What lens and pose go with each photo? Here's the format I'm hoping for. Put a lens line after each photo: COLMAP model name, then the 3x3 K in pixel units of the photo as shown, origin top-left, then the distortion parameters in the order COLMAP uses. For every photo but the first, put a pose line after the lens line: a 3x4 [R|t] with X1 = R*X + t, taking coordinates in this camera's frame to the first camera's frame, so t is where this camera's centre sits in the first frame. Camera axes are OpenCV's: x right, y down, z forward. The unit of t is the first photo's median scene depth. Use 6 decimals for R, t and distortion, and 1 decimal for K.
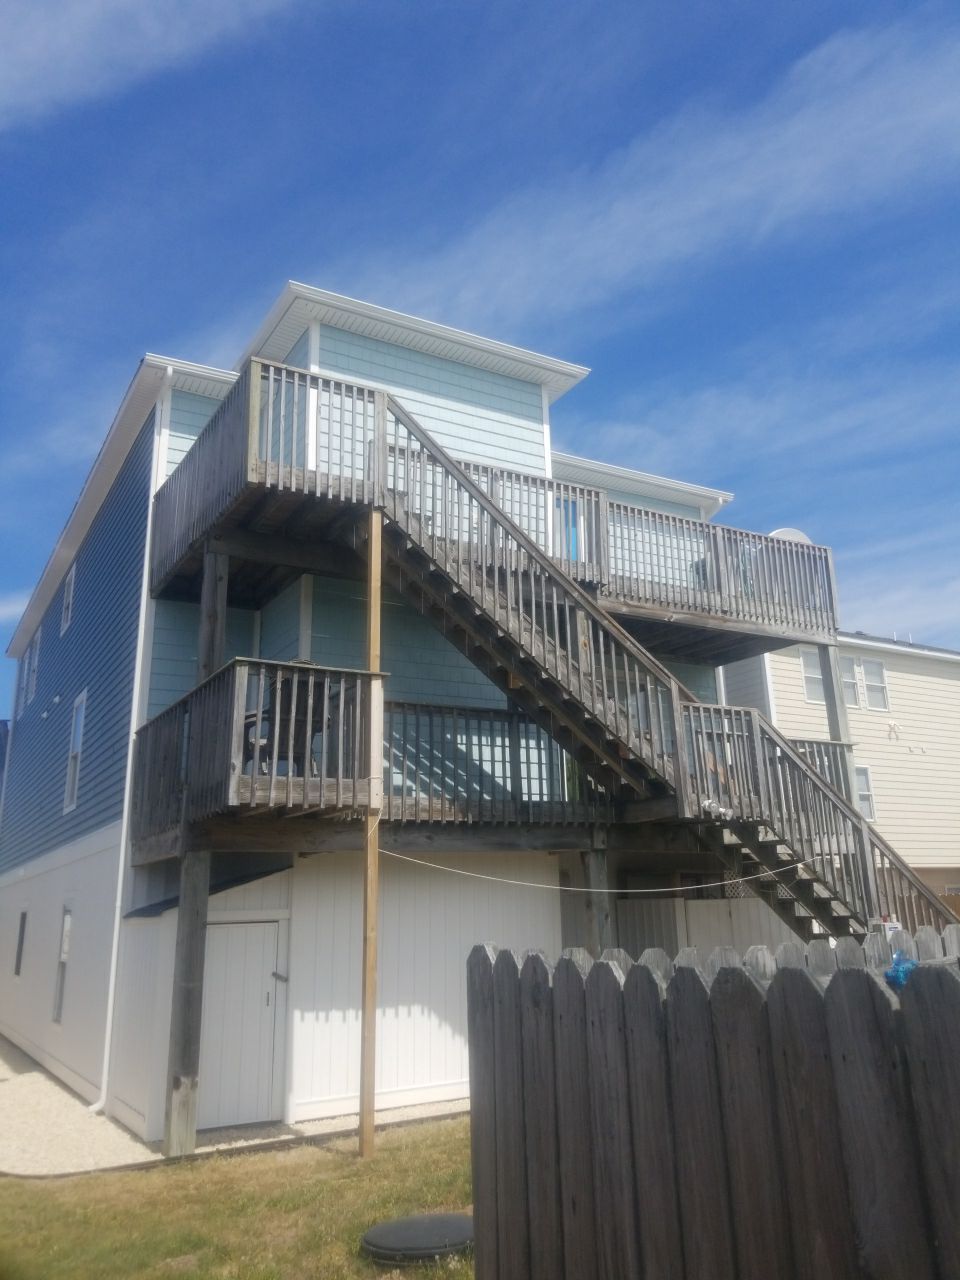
lens RADIAL K [[982.7, 0, 480.0], [0, 982.7, 640.0], [0, 0, 1]] dist [0.004933, 0.001163]
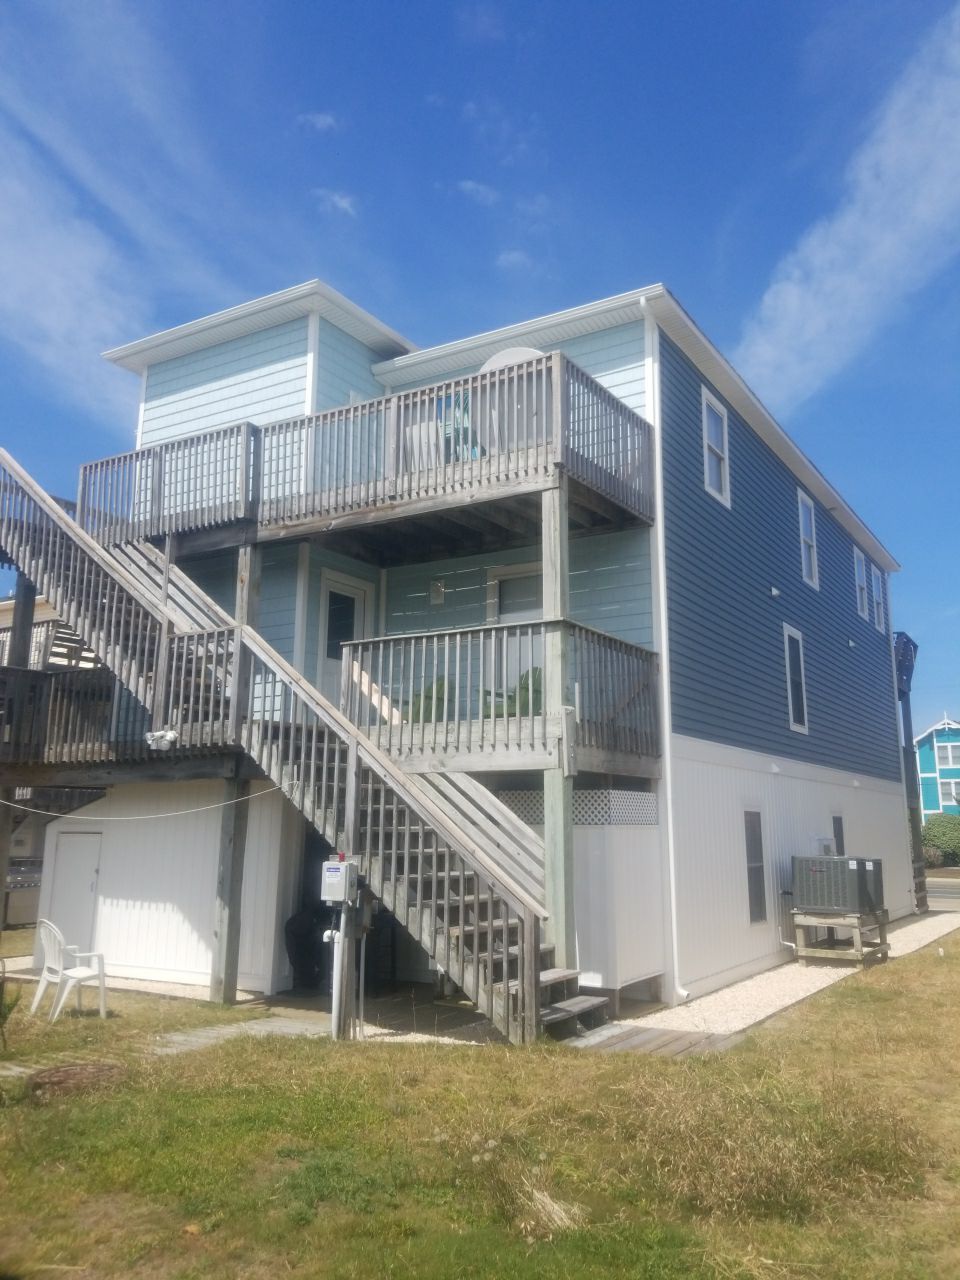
lens RADIAL K [[1019.8, 0, 481.6], [0, 1019.8, 602.6], [0, 0, 1]] dist [0.007666, 0.000799]
pose [[0.471264, -0.152494, -0.868709, 1.105977], [0.208611, 0.976265, -0.058205, 0.136167], [0.856966, -0.153792, 0.491891, 0.656304]]
